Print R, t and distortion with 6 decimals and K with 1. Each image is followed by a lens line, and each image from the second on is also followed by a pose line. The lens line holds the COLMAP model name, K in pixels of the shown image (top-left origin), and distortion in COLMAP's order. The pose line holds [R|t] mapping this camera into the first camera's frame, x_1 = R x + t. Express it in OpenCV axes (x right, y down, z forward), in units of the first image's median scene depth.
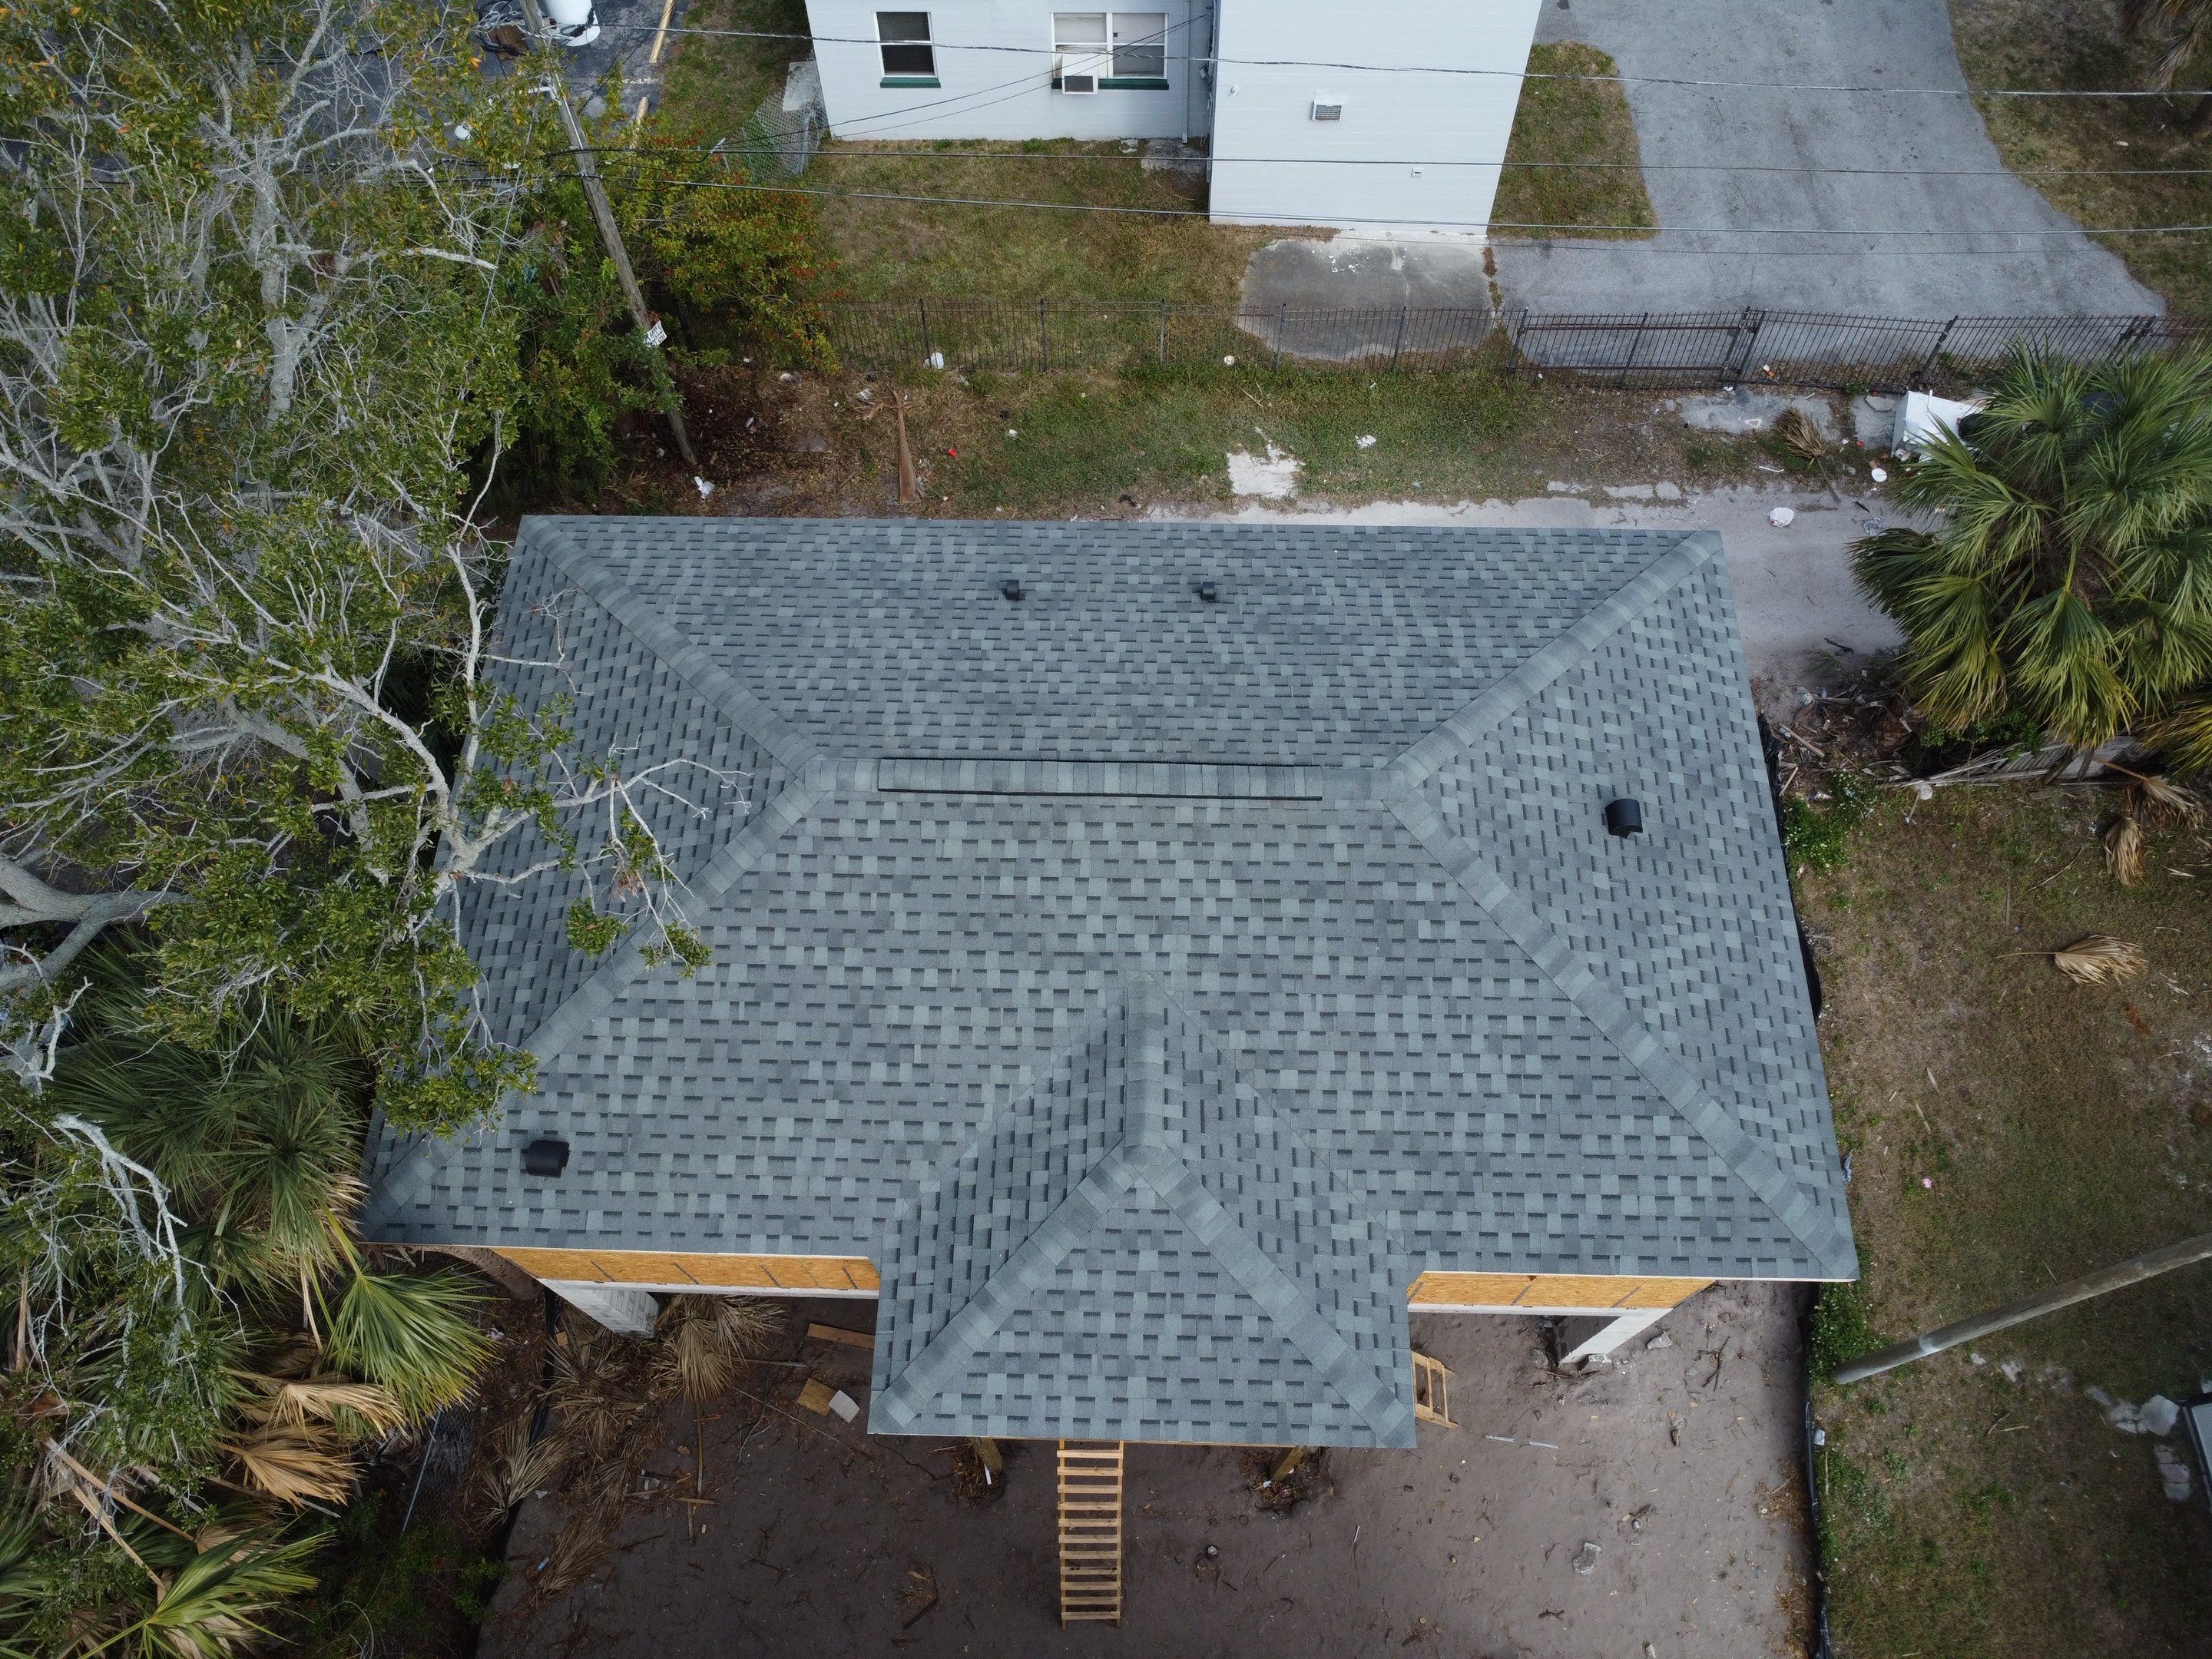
lens RADIAL K [[1601.9, 0, 1093.2], [0, 1601.9, 820.7], [0, 0, 1]] dist [-0.024321, -0.013813]
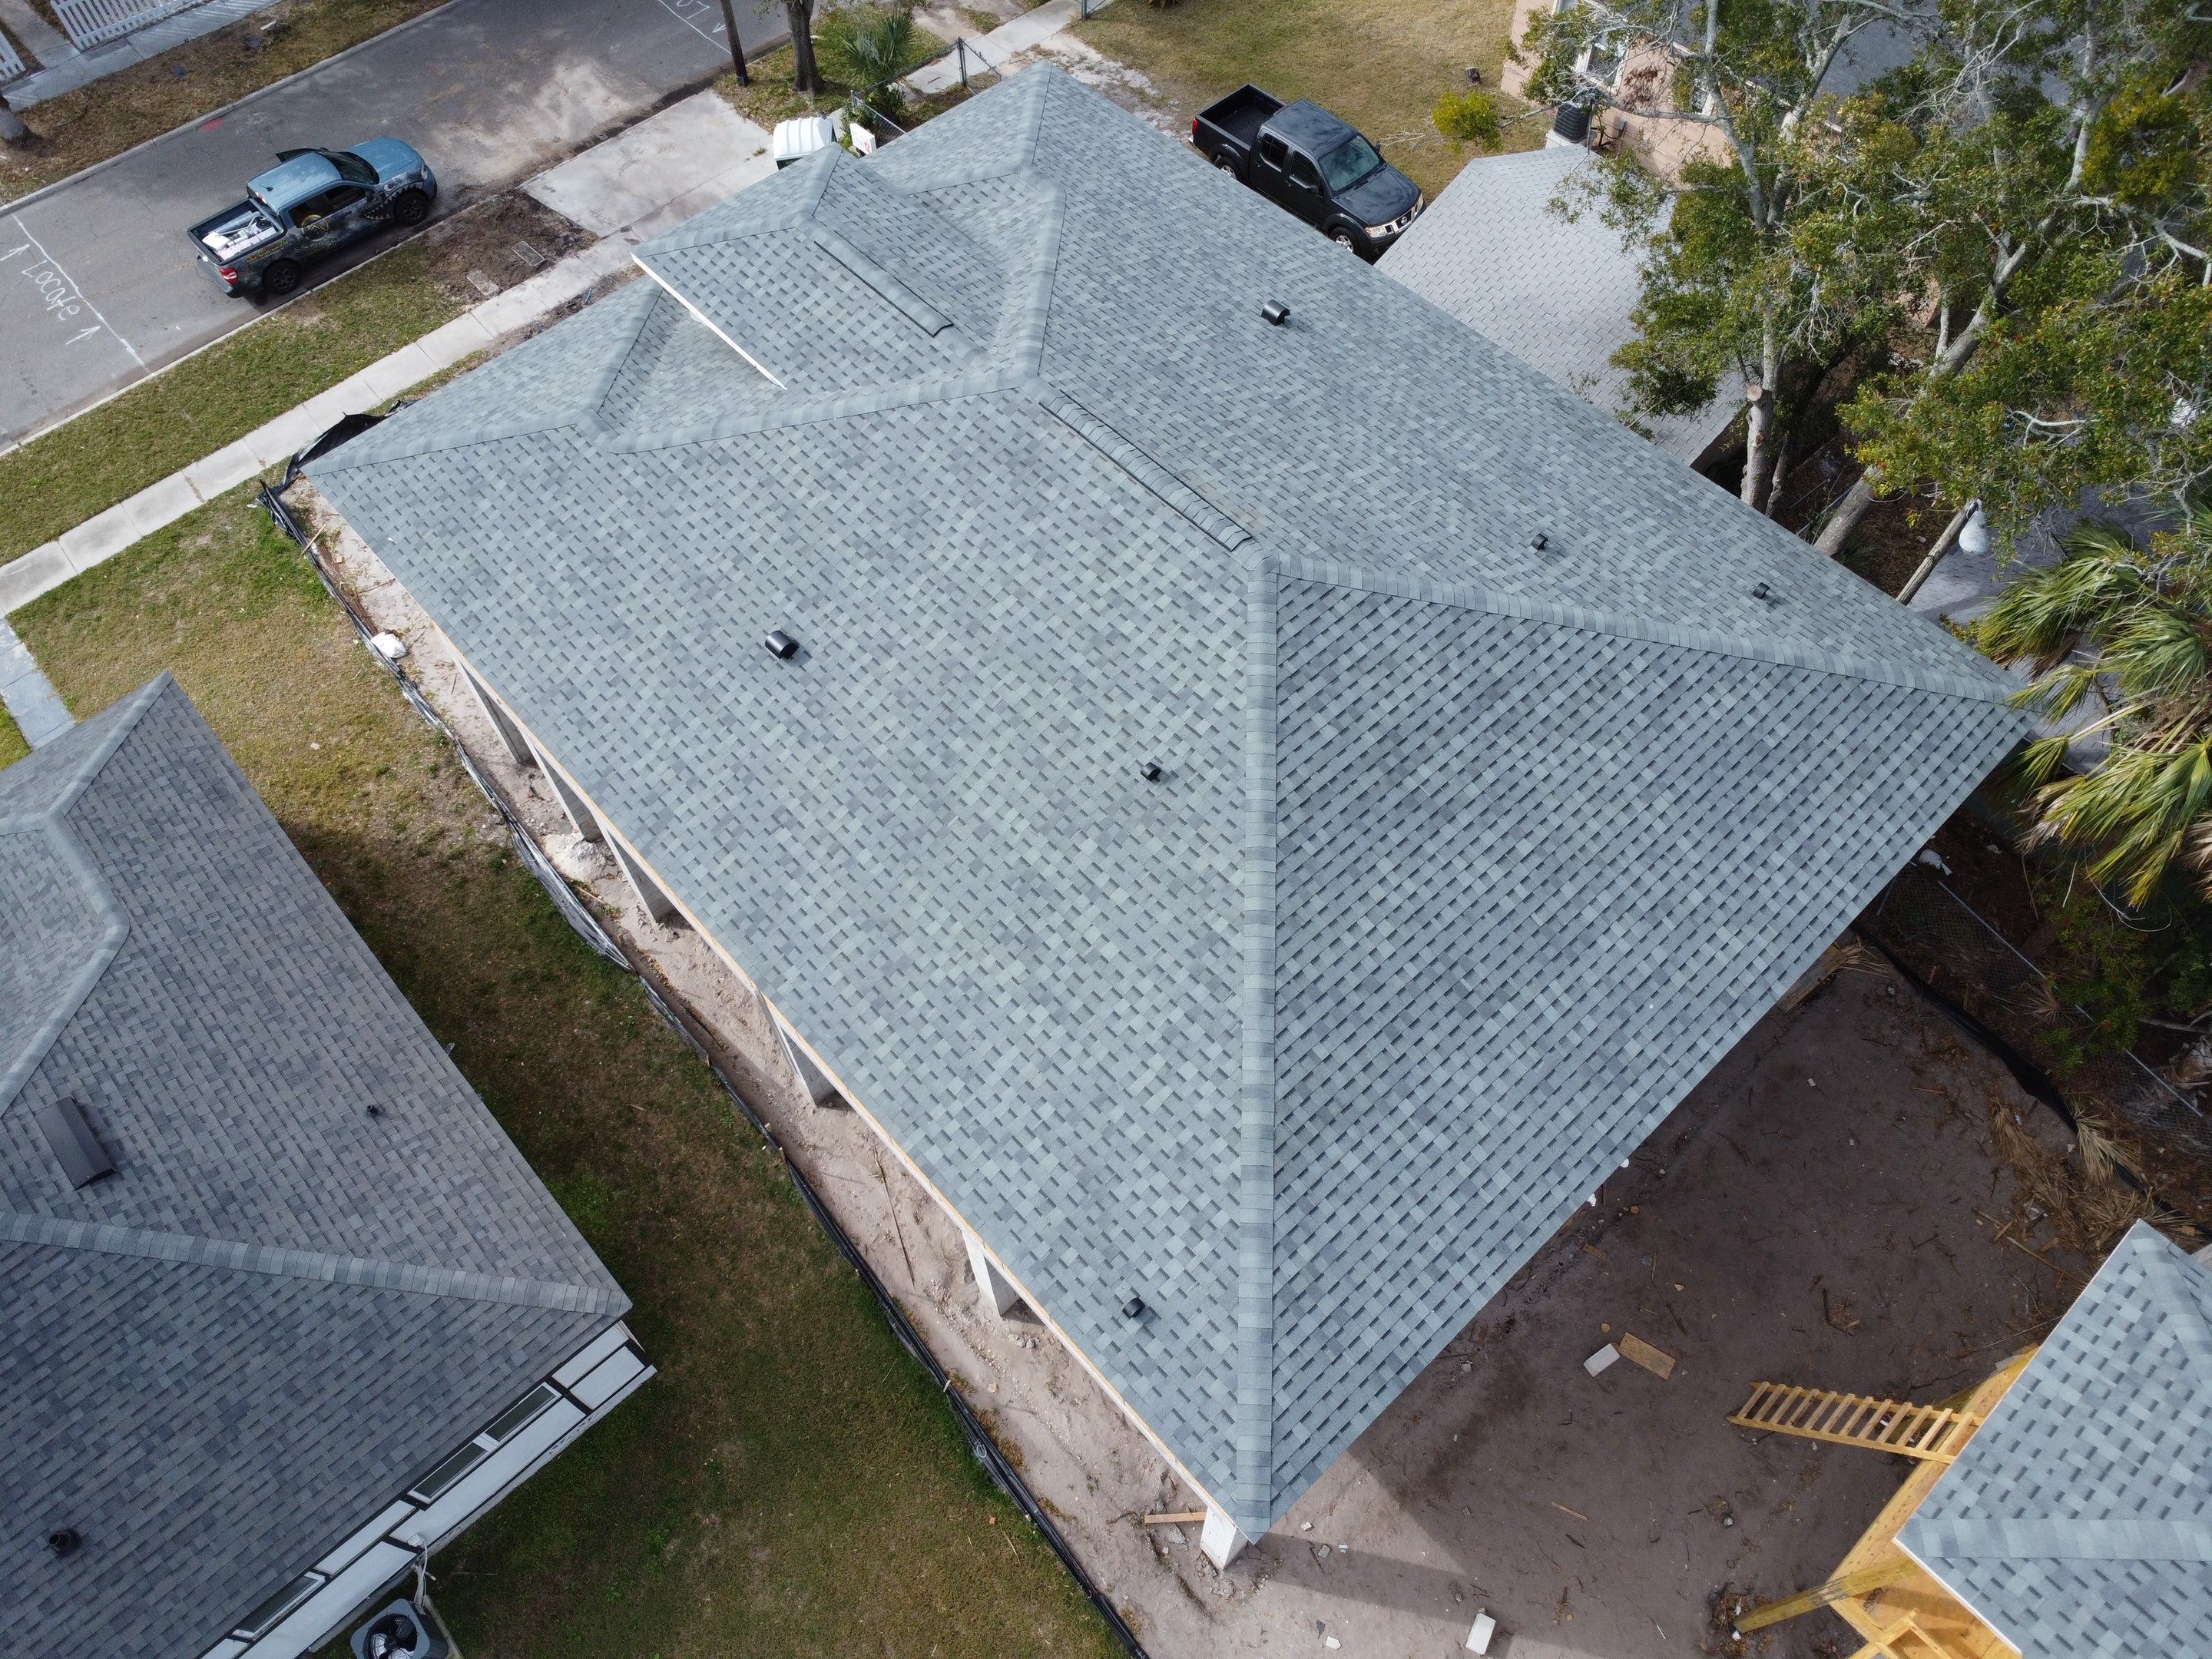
lens RADIAL K [[1601.9, 0, 1091.9], [0, 1601.9, 817.3], [0, 0, 1]] dist [-0.024321, -0.013813]
pose [[-0.719477, 0.603882, -0.343044, 0.606046], [-0.591885, -0.274727, 0.757758, 0.015112], [0.363353, 0.748232, 0.555088, -0.200651]]
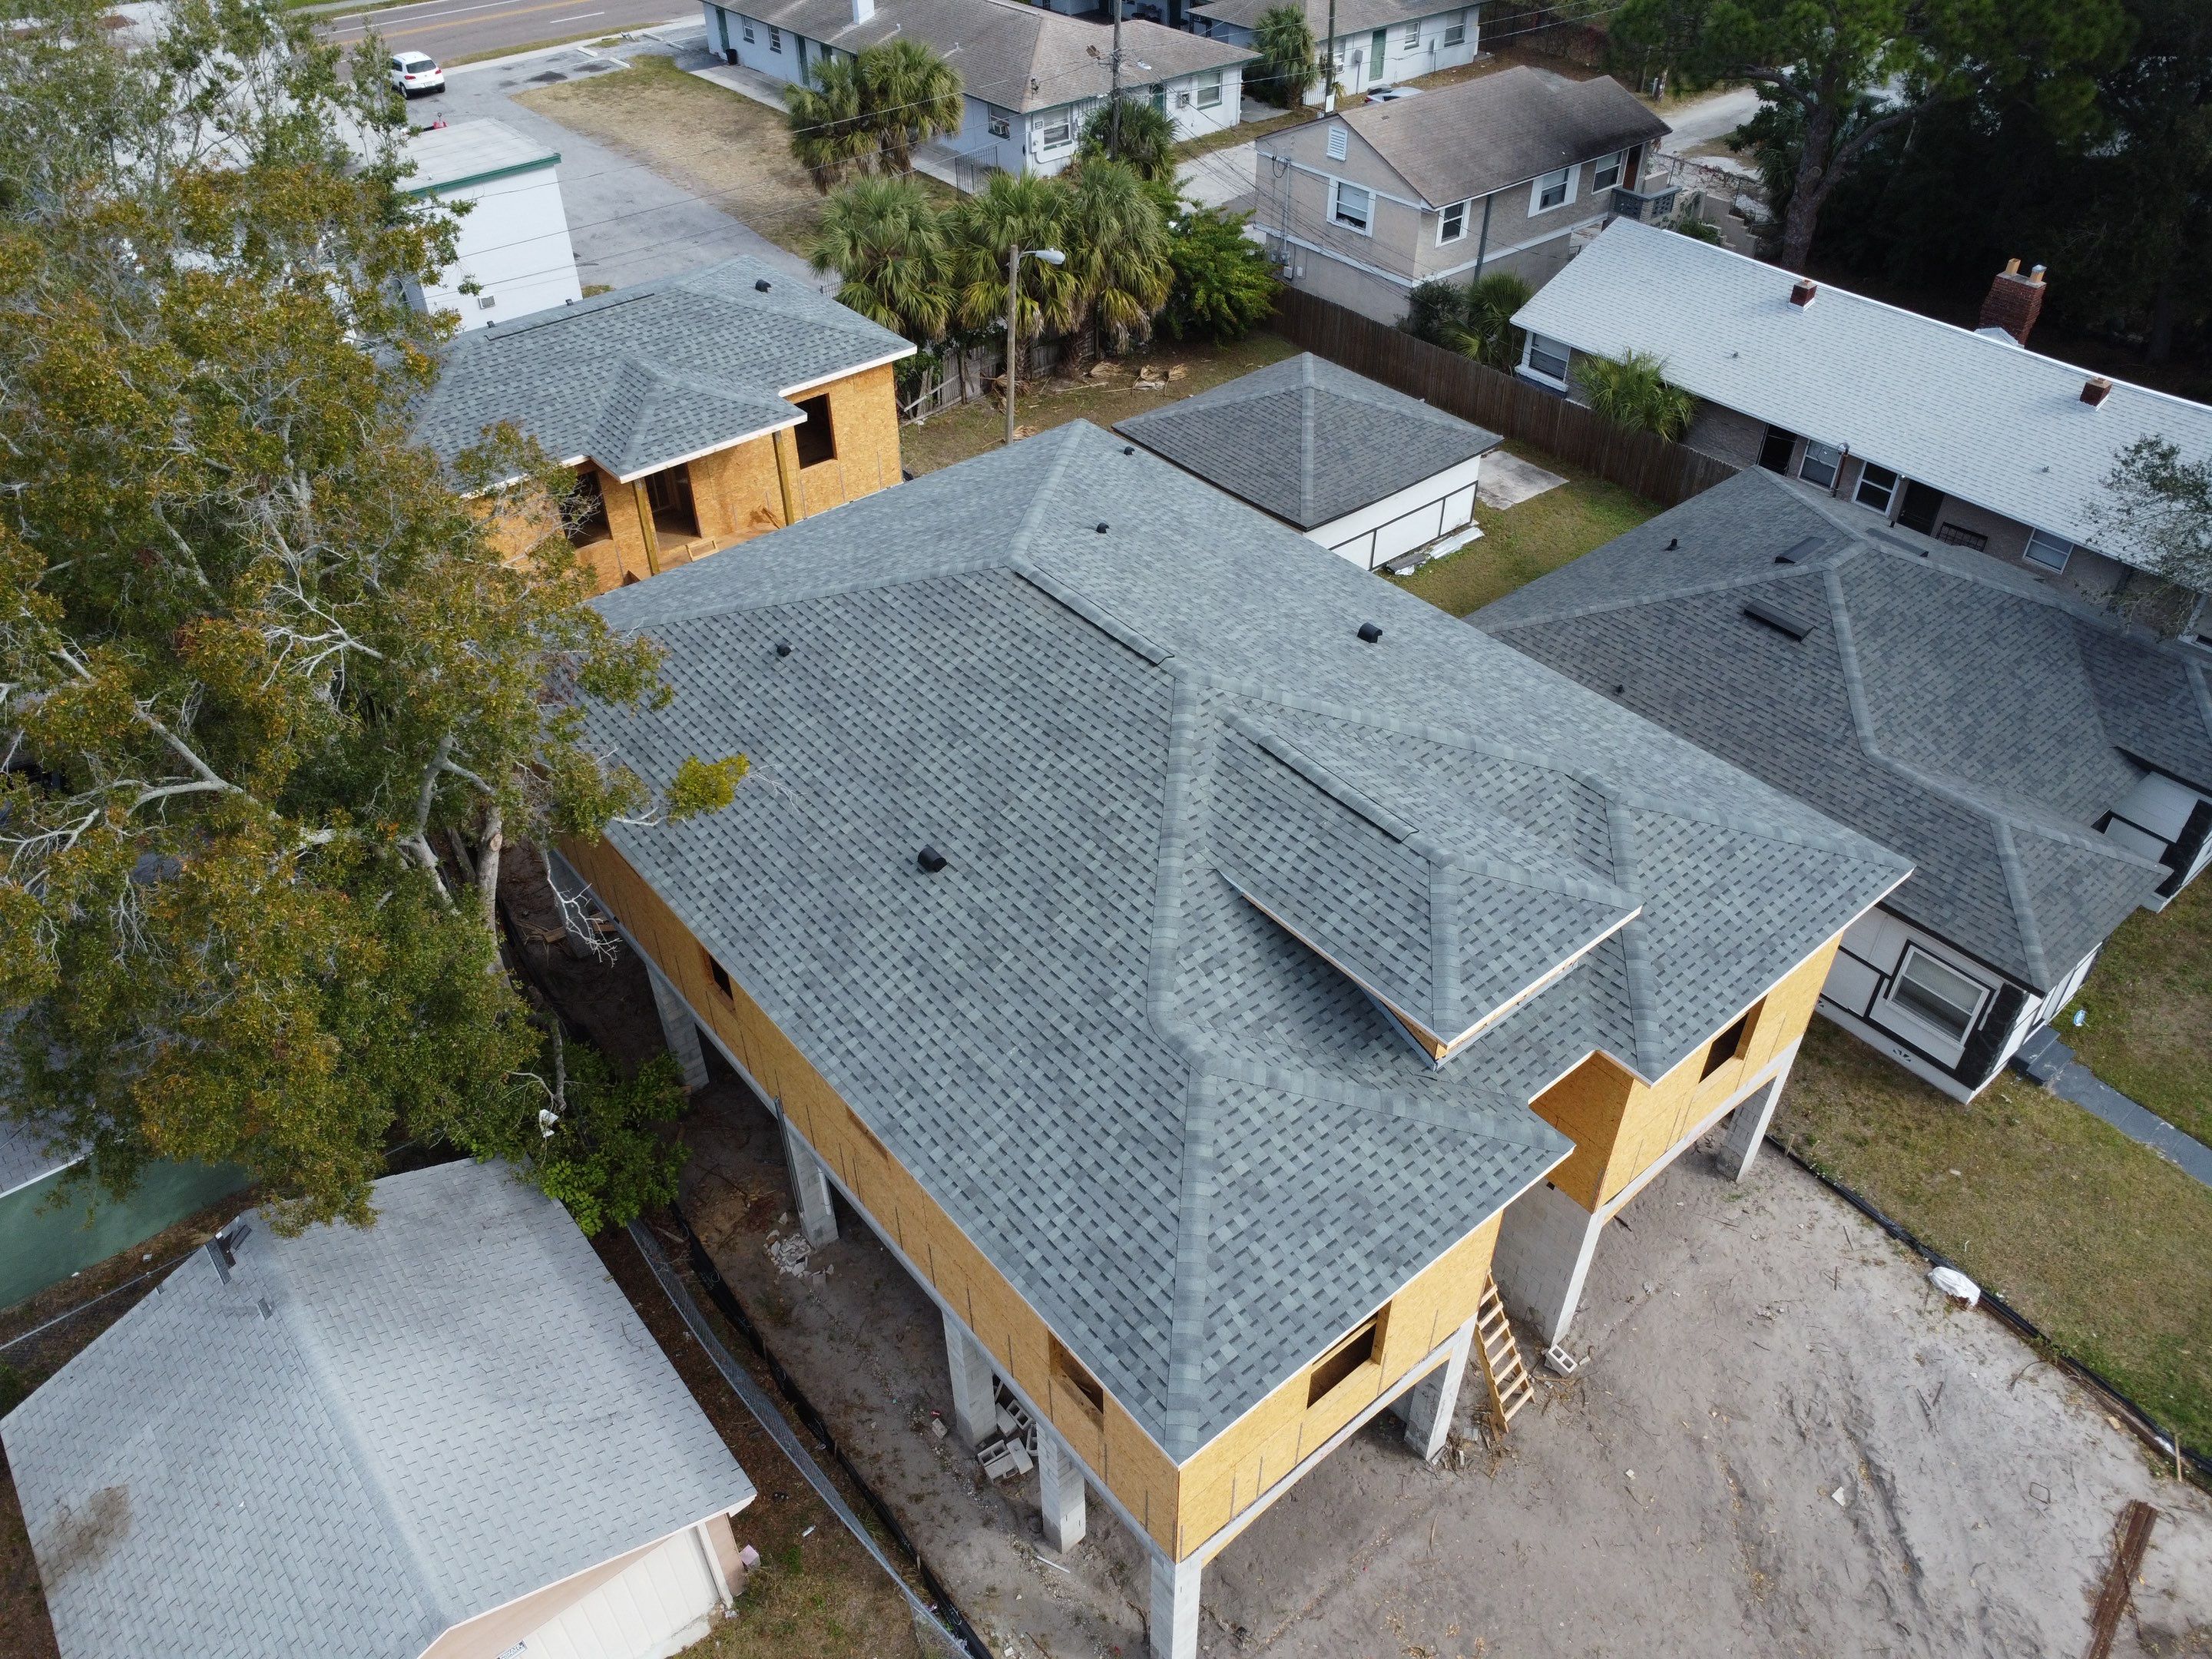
lens RADIAL K [[1601.9, 0, 1095.3], [0, 1601.9, 827.0], [0, 0, 1]] dist [-0.024321, -0.013813]
pose [[0.755001, -0.412806, 0.509475, -0.947078], [0.576827, 0.787616, -0.216639, 1.569457], [-0.311840, 0.457441, 0.832768, -0.932788]]
